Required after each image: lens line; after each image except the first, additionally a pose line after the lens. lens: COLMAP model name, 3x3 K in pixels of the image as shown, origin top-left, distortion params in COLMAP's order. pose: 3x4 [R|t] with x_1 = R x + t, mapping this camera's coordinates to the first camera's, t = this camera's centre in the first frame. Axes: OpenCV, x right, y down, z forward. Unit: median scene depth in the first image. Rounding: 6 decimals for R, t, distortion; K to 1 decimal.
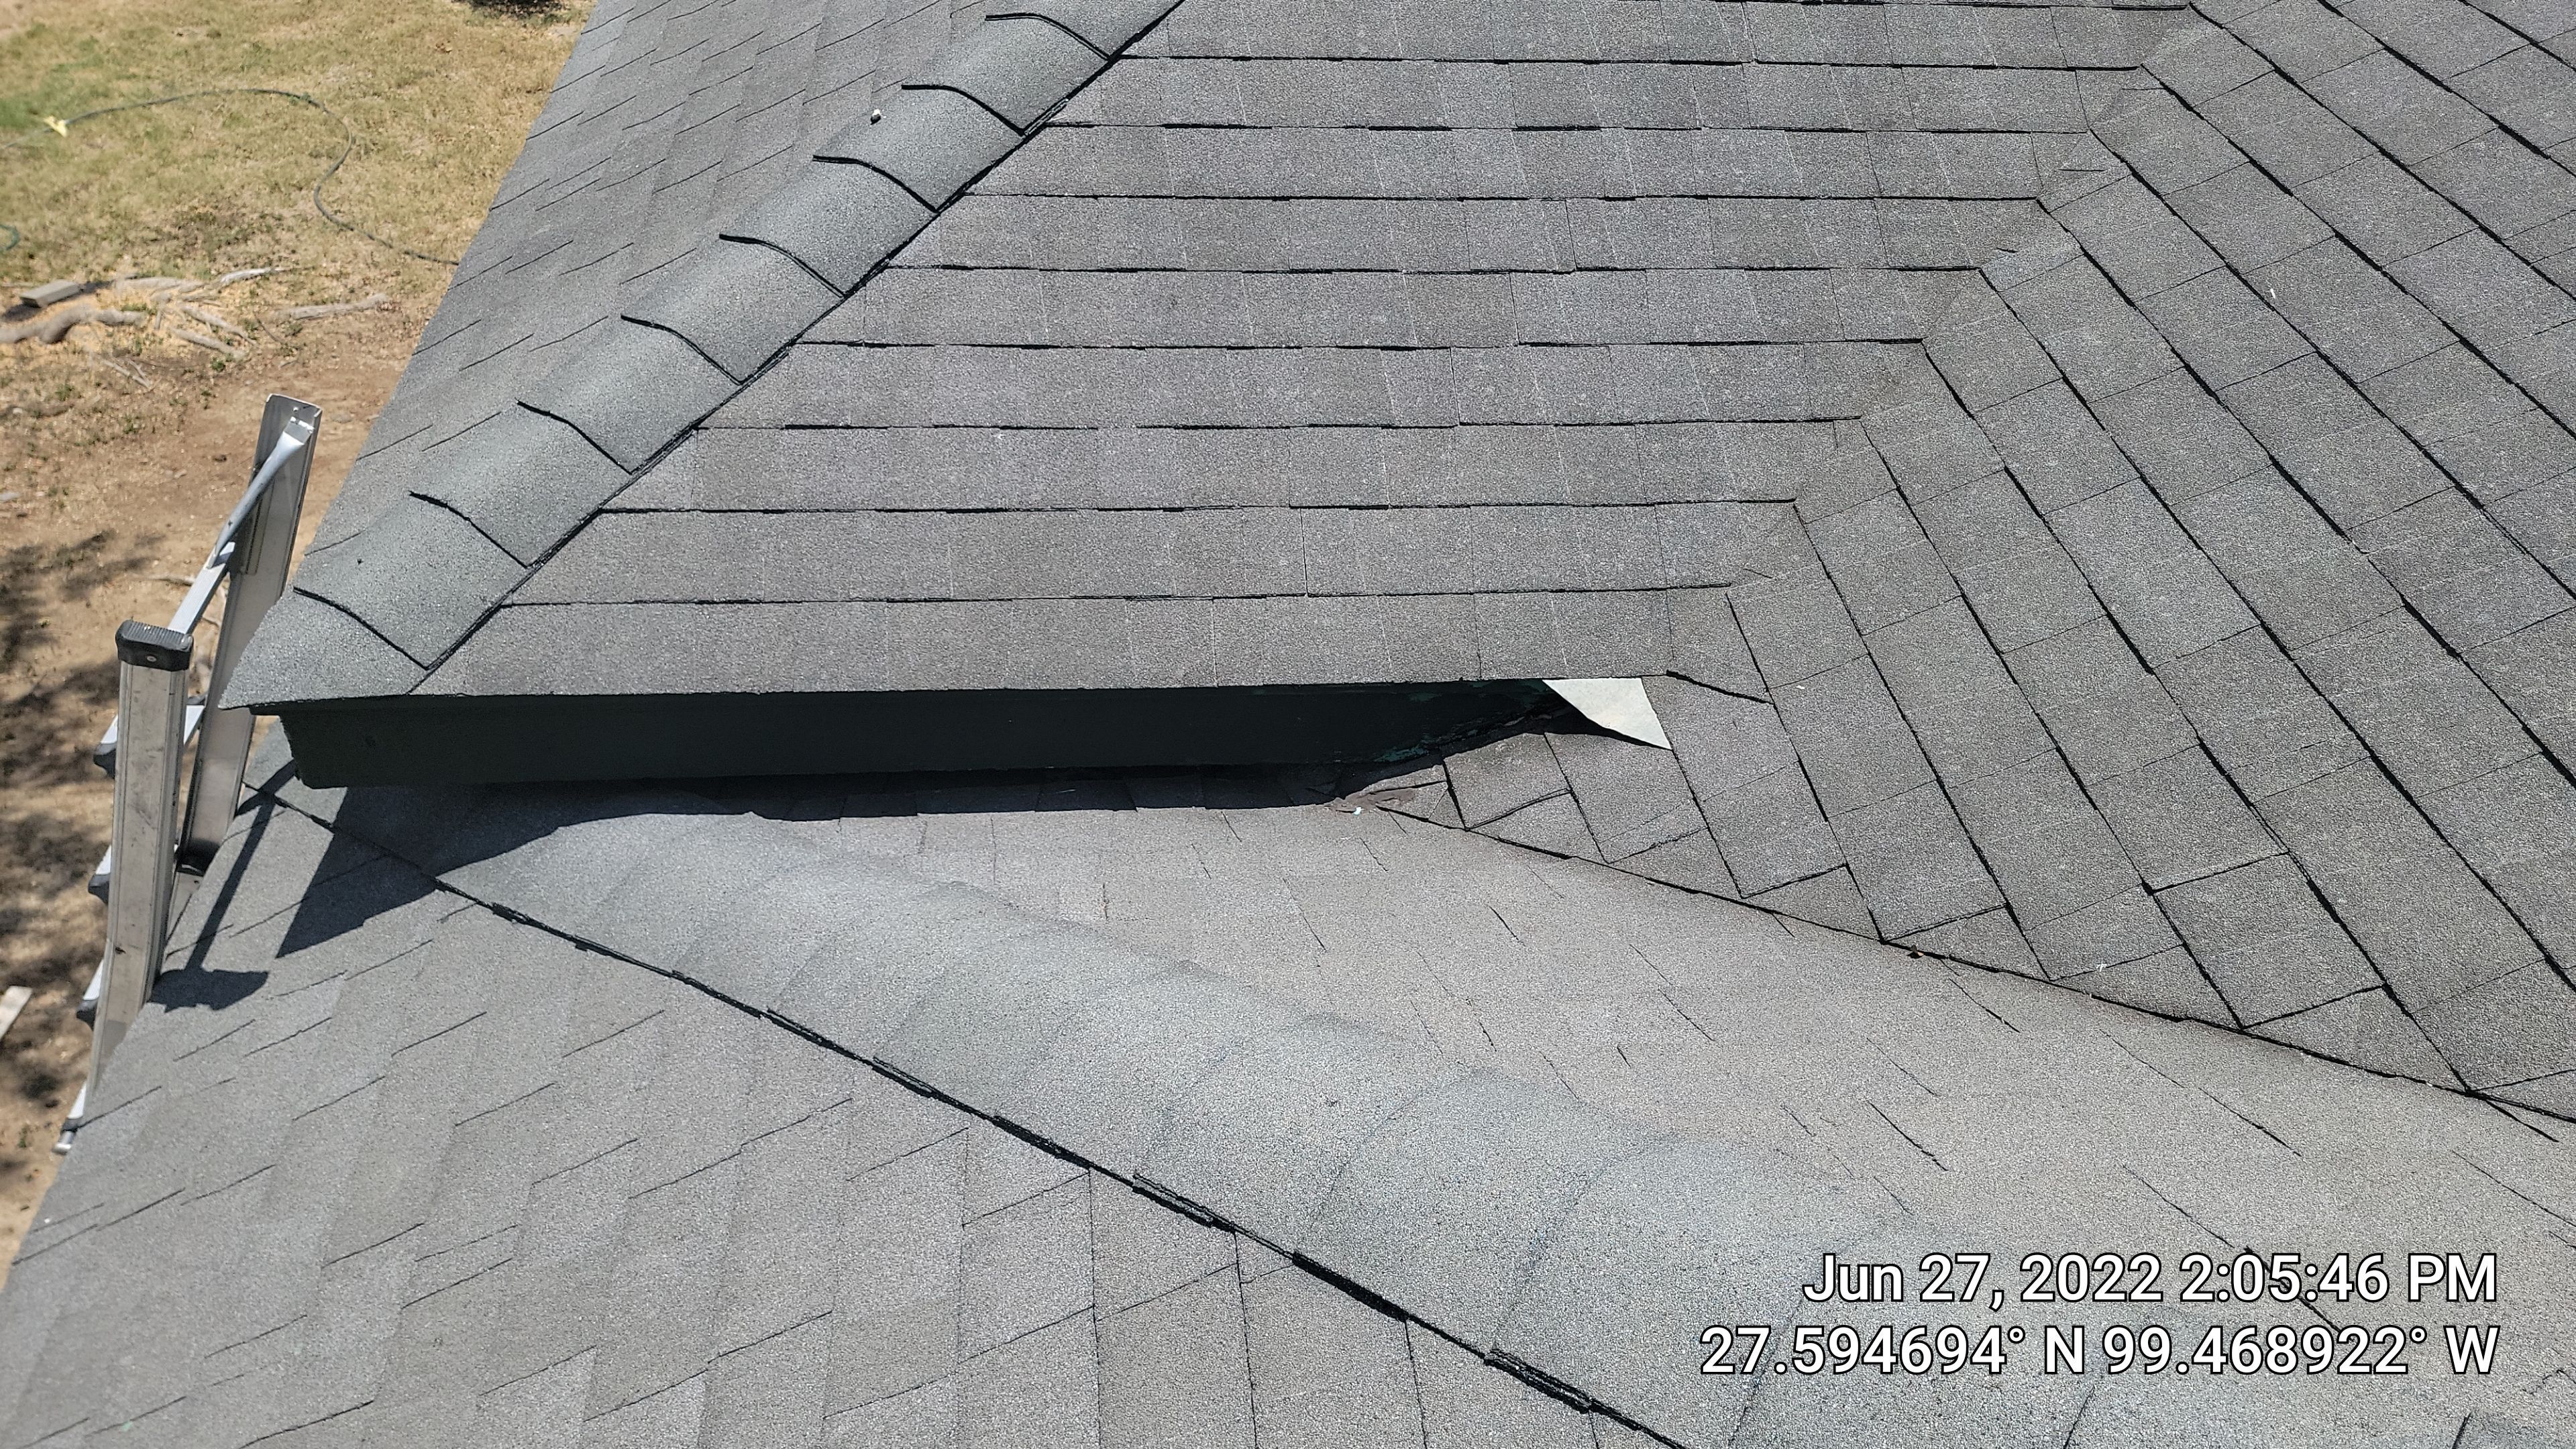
lens RADIAL K [[1814.0, 0, 1286.4], [0, 1814.0, 706.7], [0, 0, 1]] dist [0.084106, -0.077483]
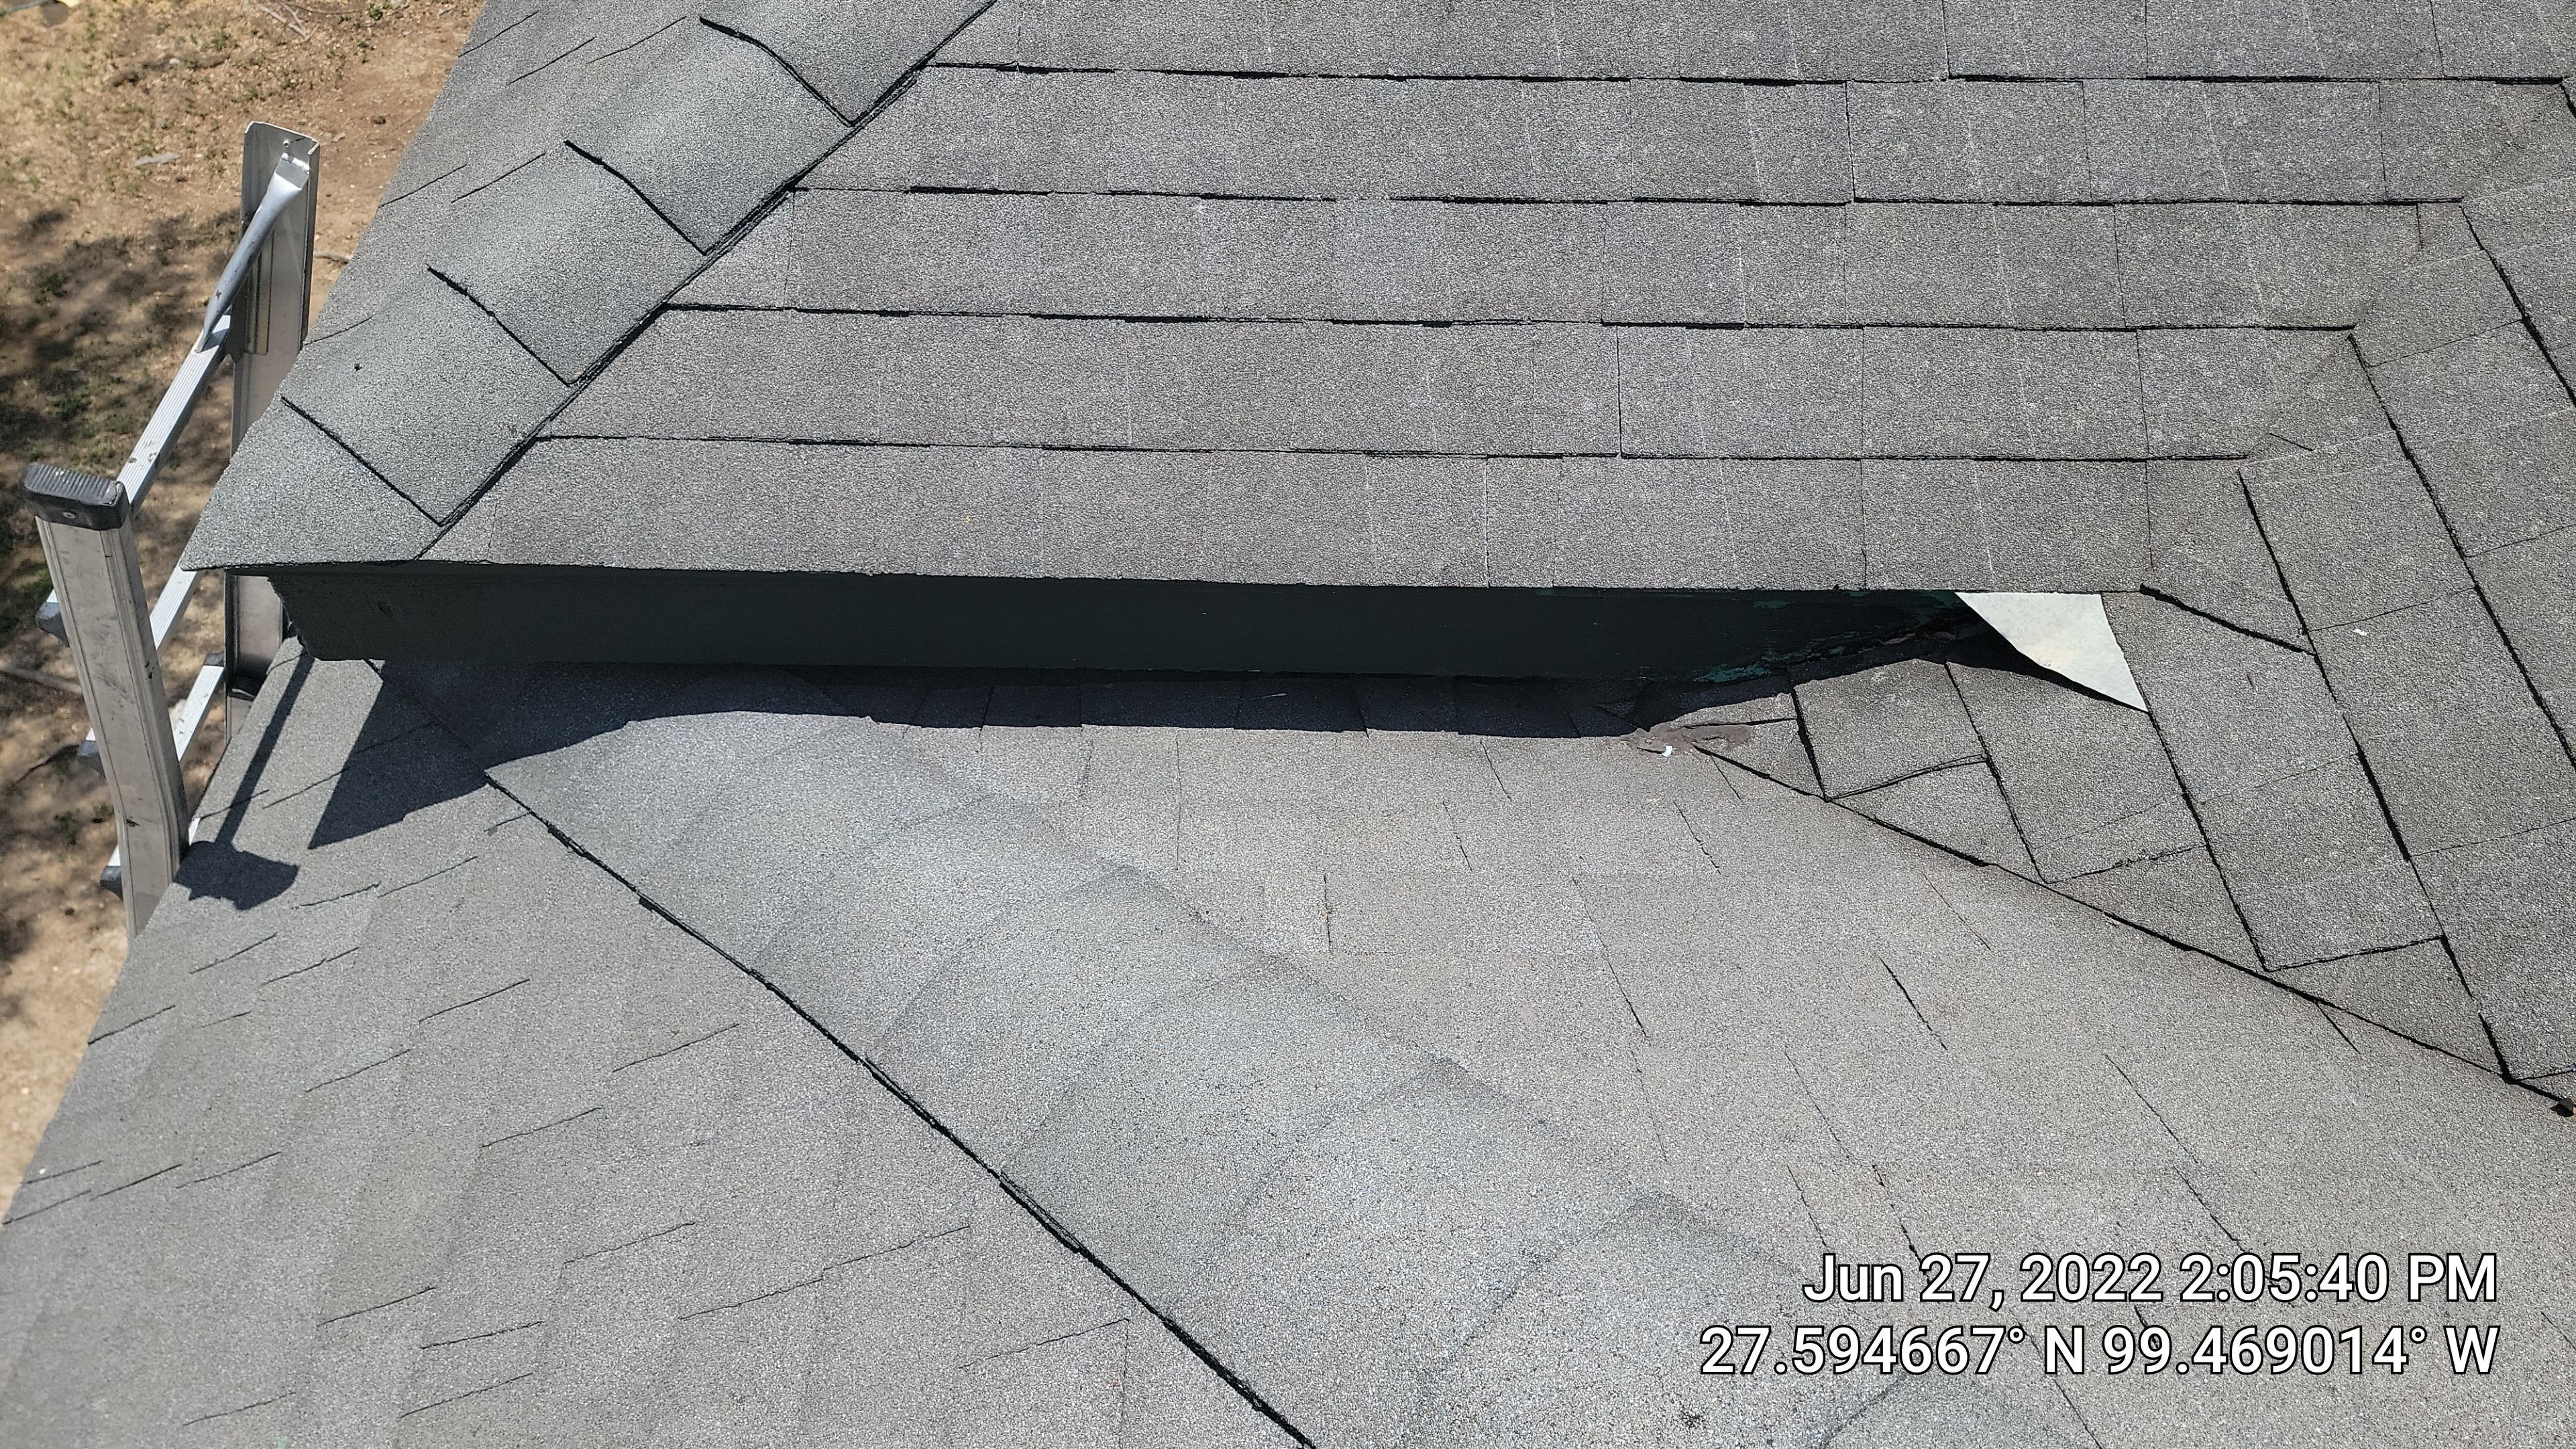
lens RADIAL K [[1816.5, 0, 1288.0], [0, 1816.5, 724.5], [0, 0, 1]] dist [0.079568, -0.072202]
pose [[0.993747, 0.054228, -0.097602, -0.041982], [-0.035150, 0.981633, 0.187514, -0.086118], [0.105978, -0.182910, 0.977401, 0.263590]]
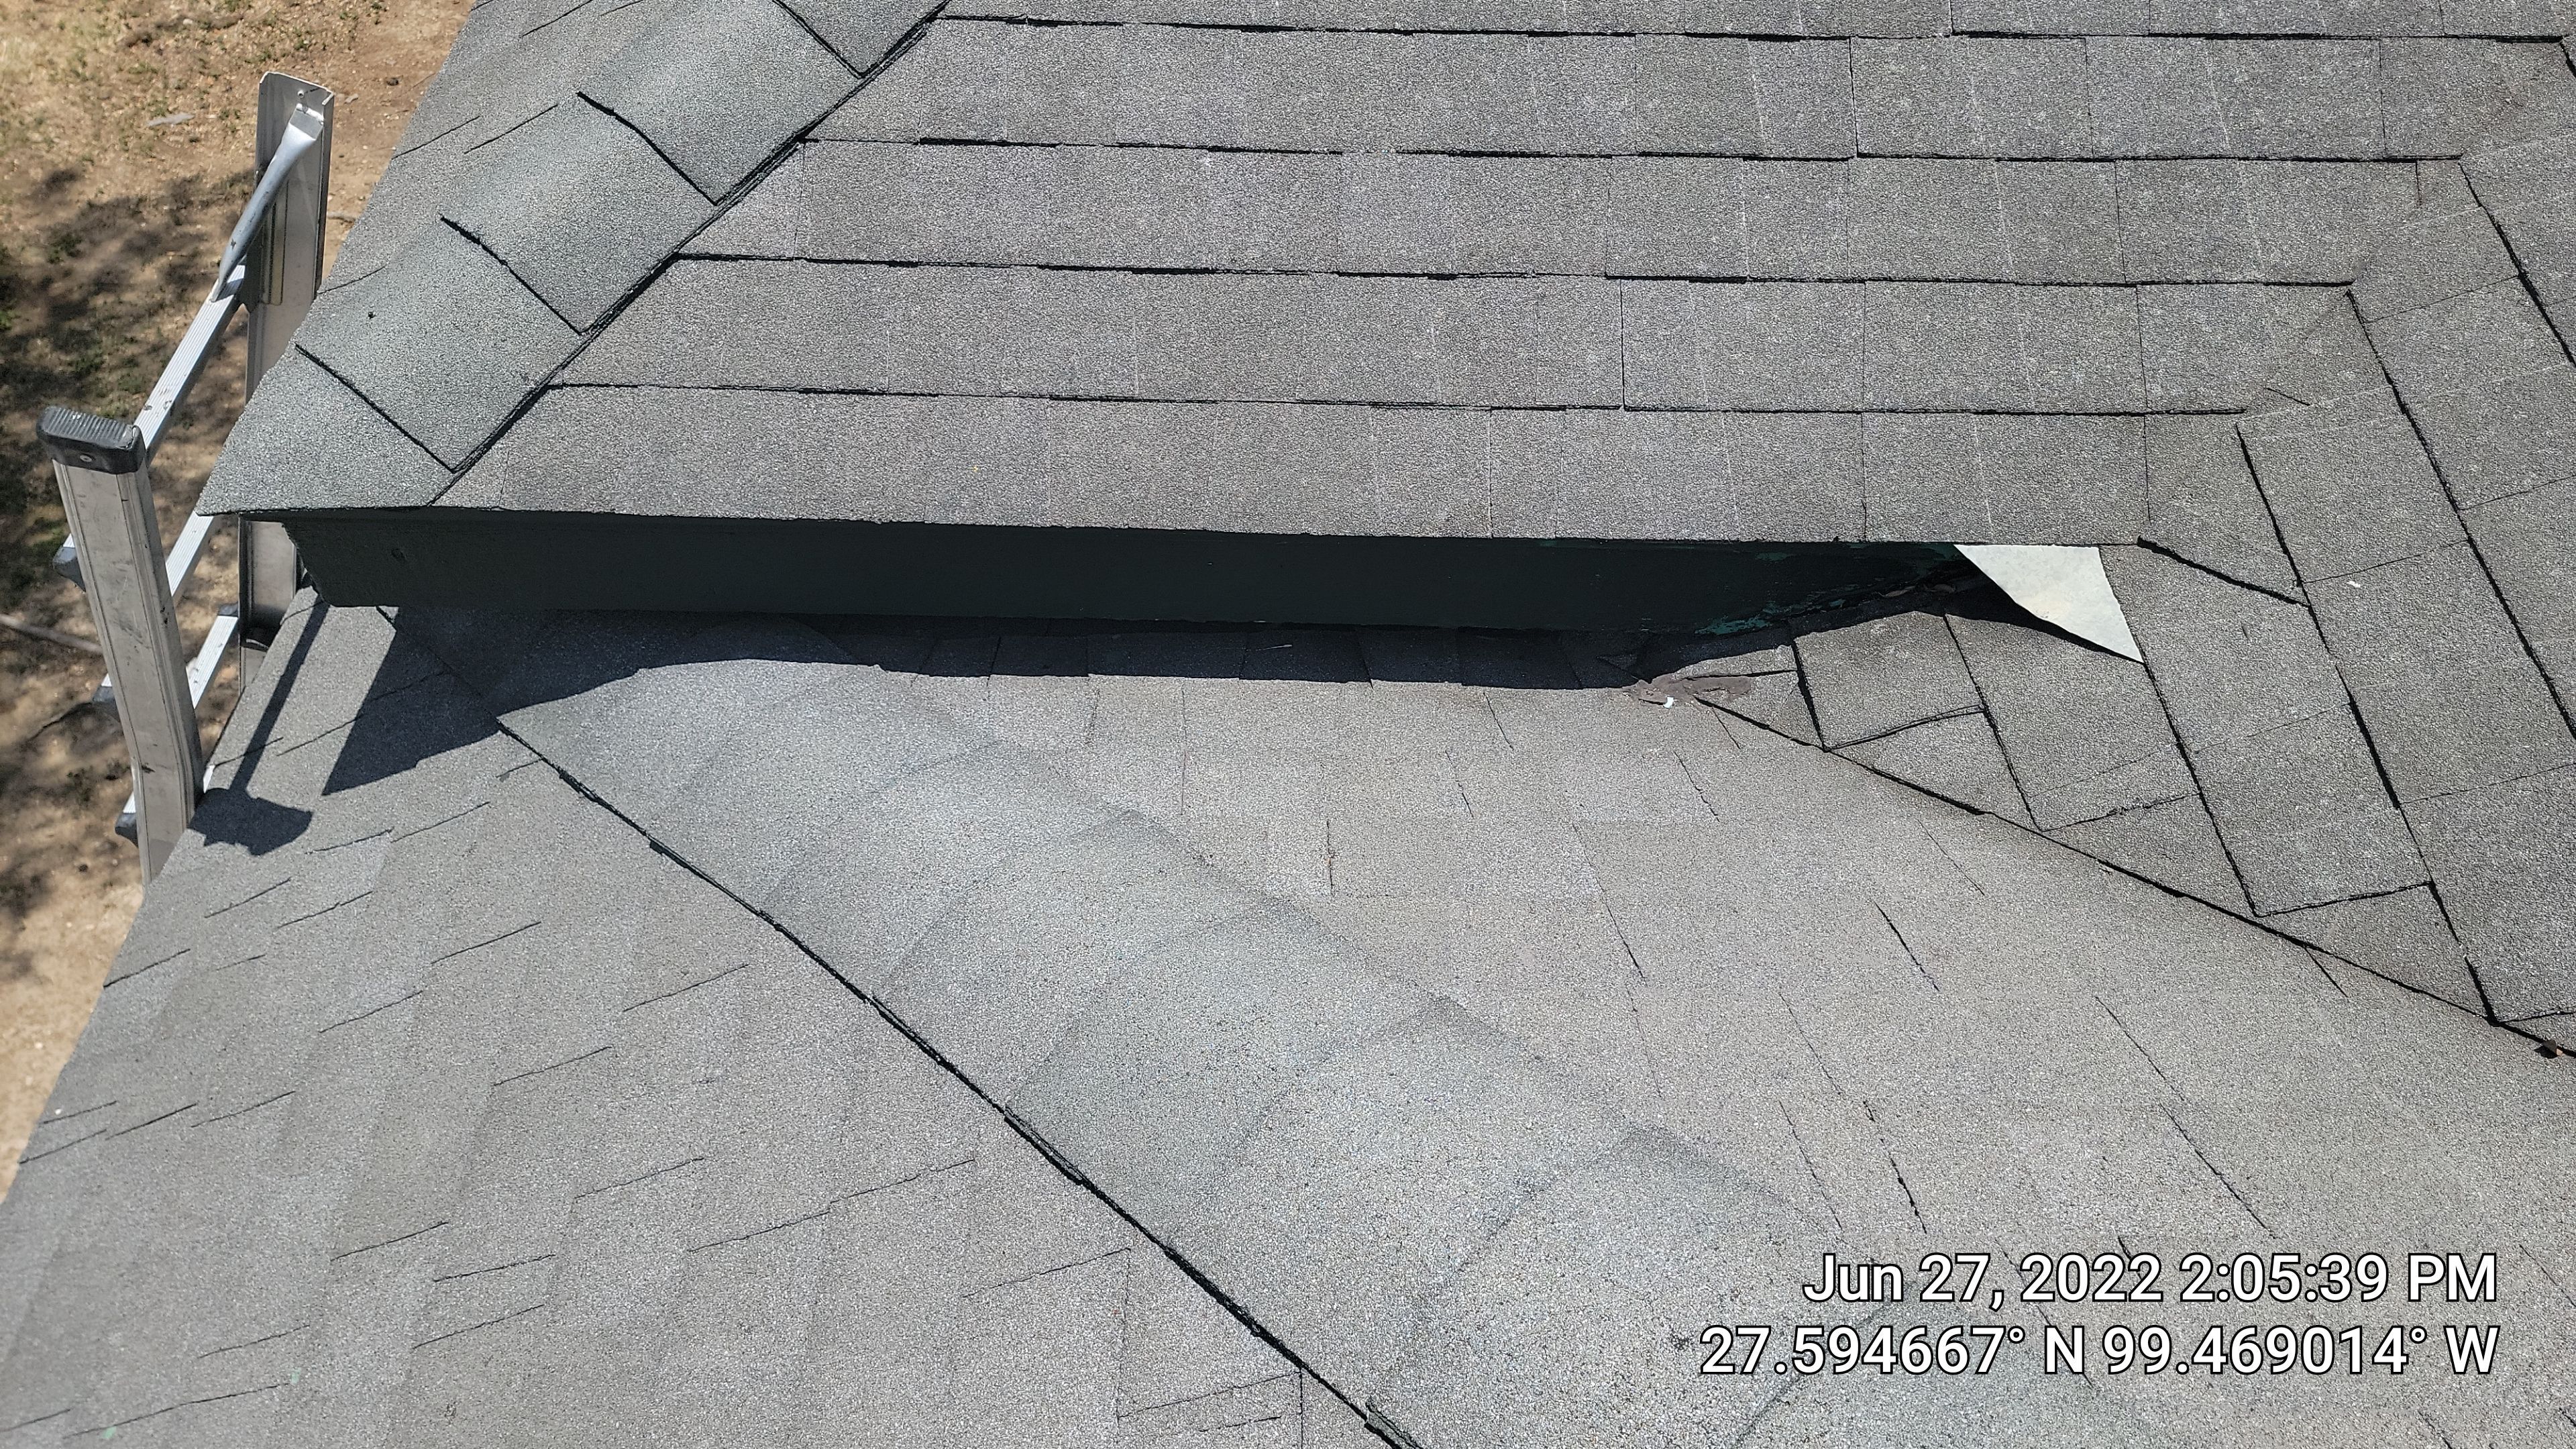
lens RADIAL K [[1816.5, 0, 1297.7], [0, 1816.5, 704.9], [0, 0, 1]] dist [0.079674, -0.072173]
pose [[0.993414, 0.058922, -0.098265, -0.038098], [-0.039031, 0.980371, 0.193261, -0.079488], [0.107723, -0.188153, 0.976214, 0.255893]]
